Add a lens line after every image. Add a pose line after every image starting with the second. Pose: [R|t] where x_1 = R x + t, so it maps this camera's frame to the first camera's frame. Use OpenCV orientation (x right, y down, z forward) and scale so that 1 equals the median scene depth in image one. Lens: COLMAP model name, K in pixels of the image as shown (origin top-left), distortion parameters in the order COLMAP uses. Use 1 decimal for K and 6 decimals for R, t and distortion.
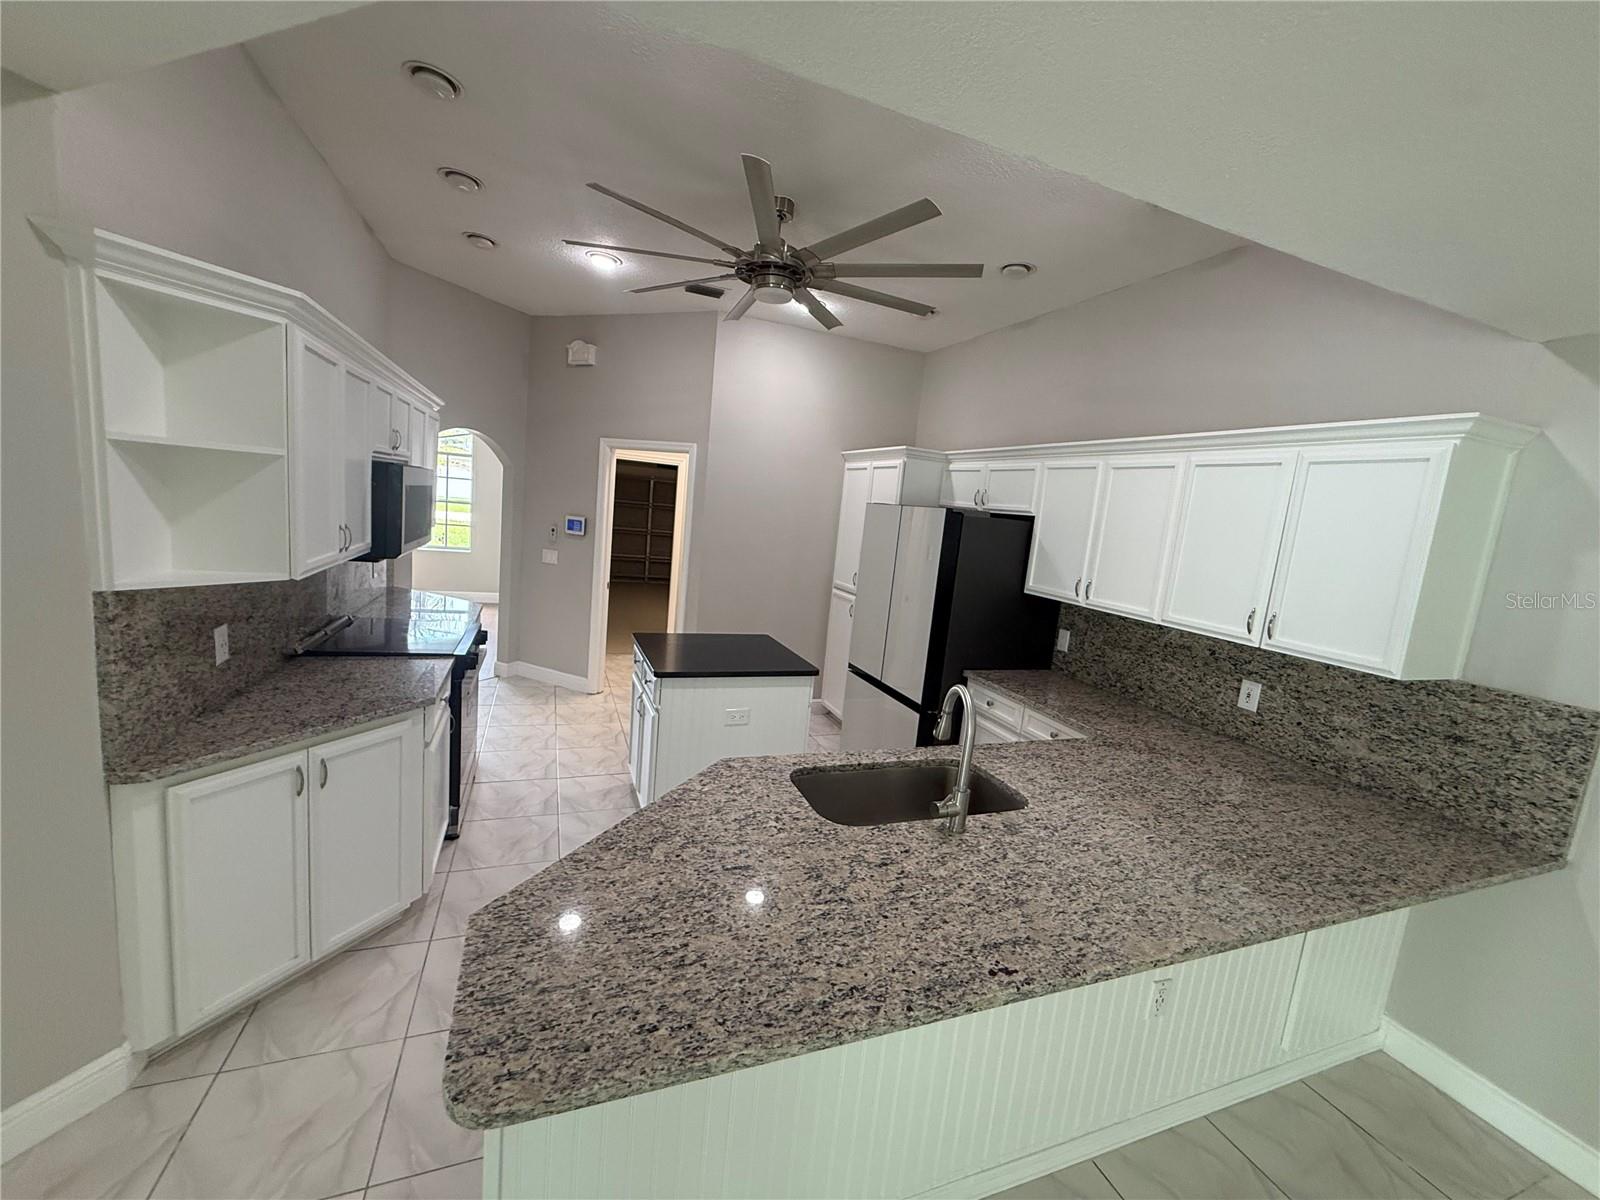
lens RADIAL K [[641.1, 0, 800.0], [0, 641.1, 600.0], [0, 0, 1]] dist [-0.001869, 0.000019]
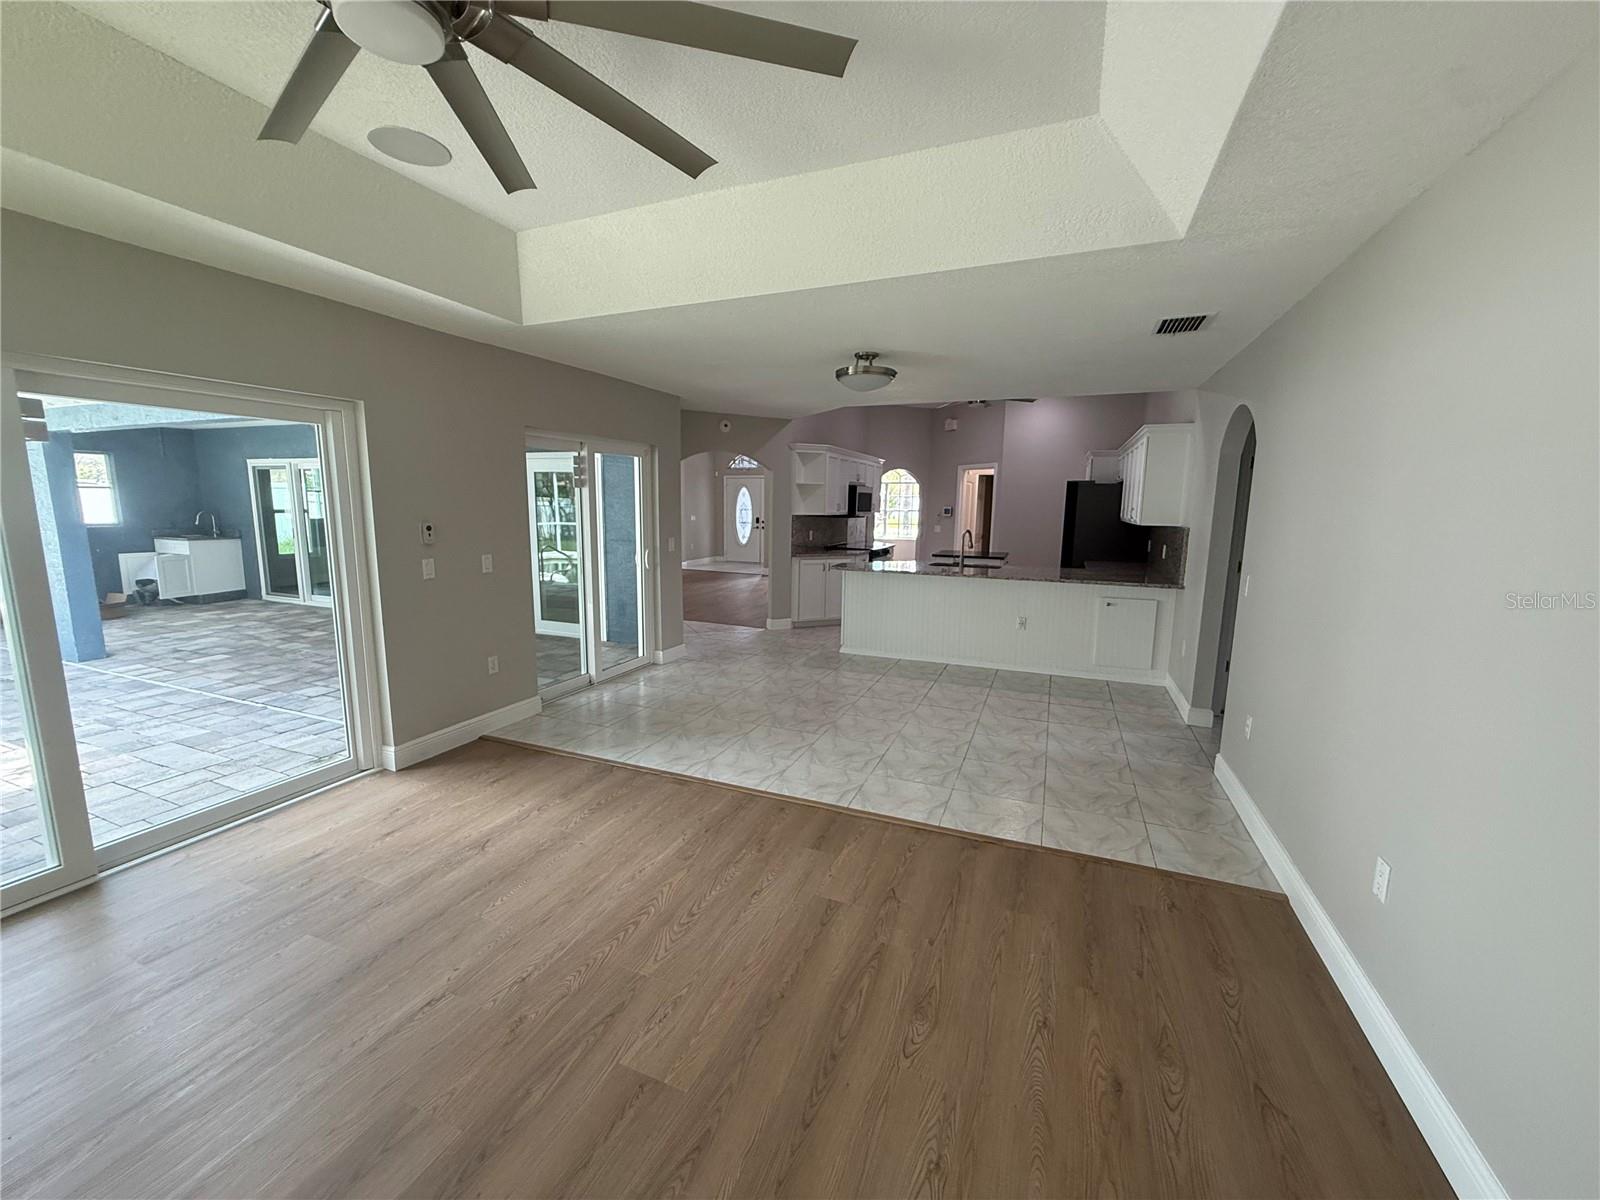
lens RADIAL K [[641.1, 0, 800.0], [0, 641.1, 600.0], [0, 0, 1]] dist [-0.001869, 0.000019]
pose [[0.728278, 0.020515, -0.684975, 1.777867], [-0.044725, 0.998844, -0.017638, 0.554385], [0.683821, 0.043480, 0.728353, -1.921852]]
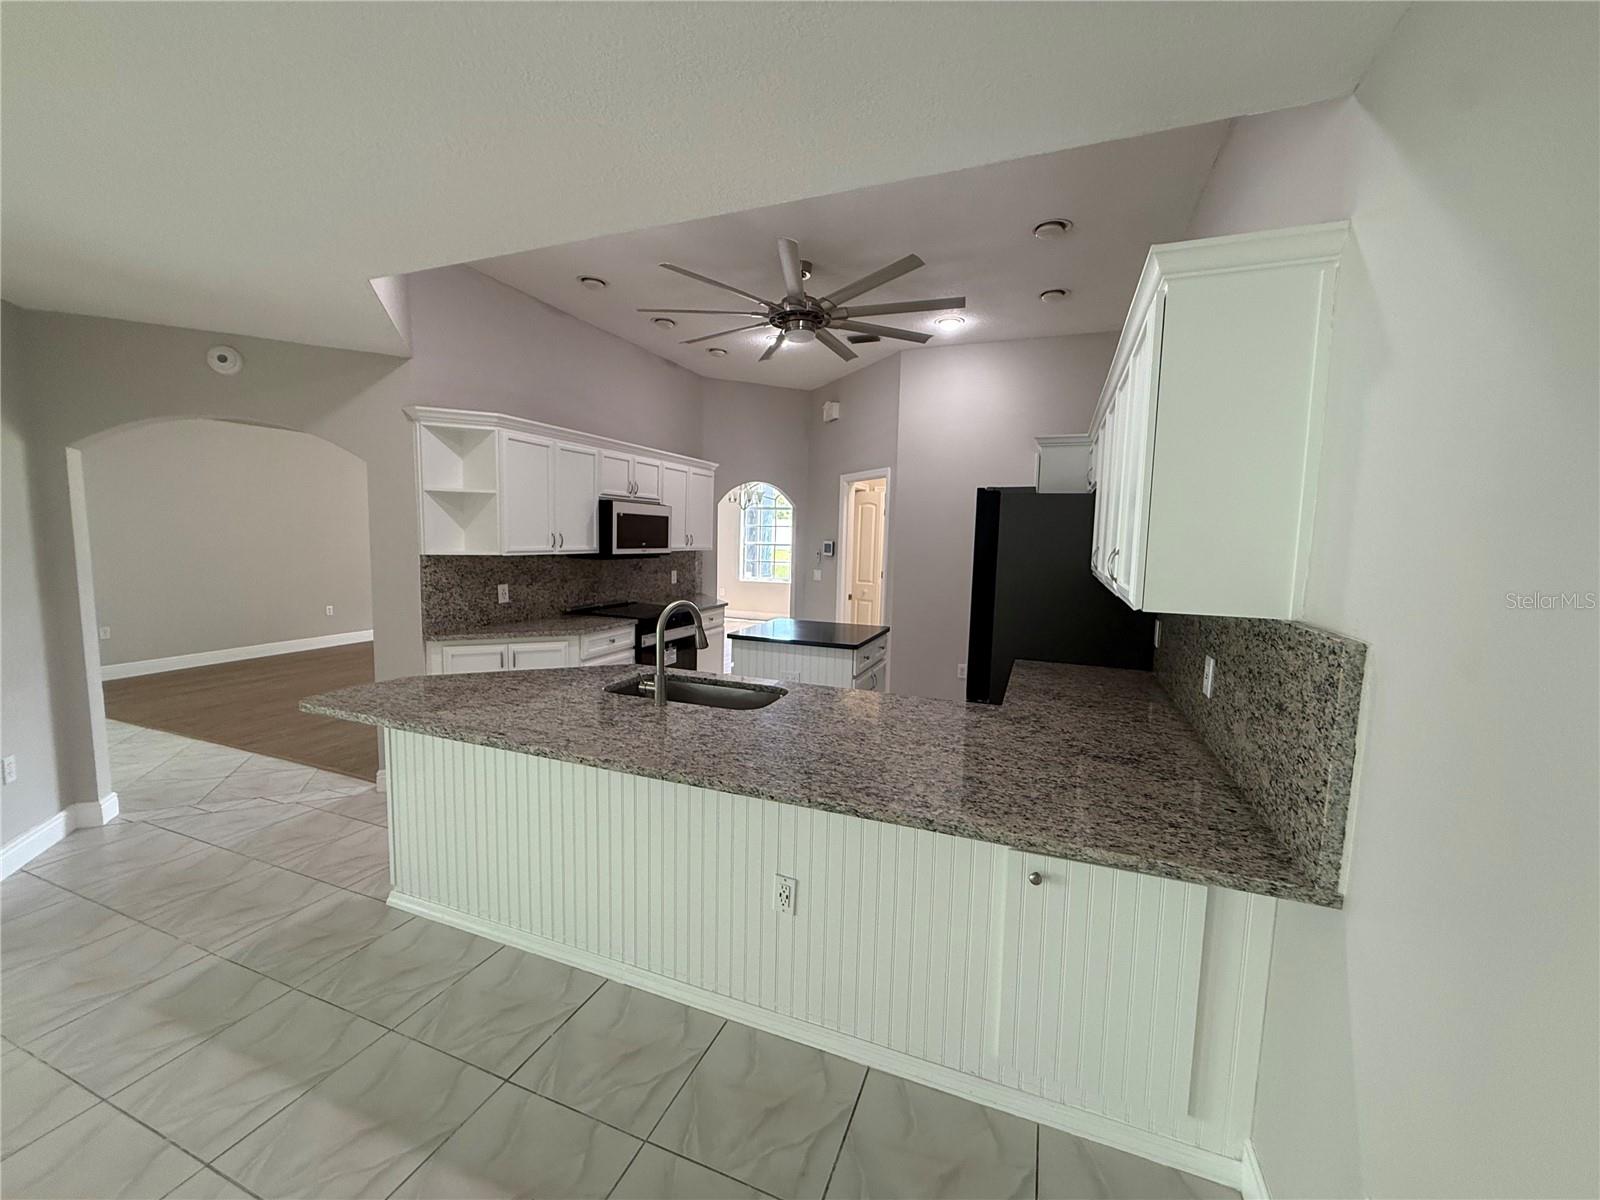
lens RADIAL K [[641.1, 0, 800.0], [0, 641.1, 600.0], [0, 0, 1]] dist [-0.001869, 0.000019]
pose [[0.736278, -0.007833, -0.676634, 1.183243], [-0.052252, 0.996289, -0.068392, 0.187759], [0.674659, 0.085711, 0.733136, 0.175343]]
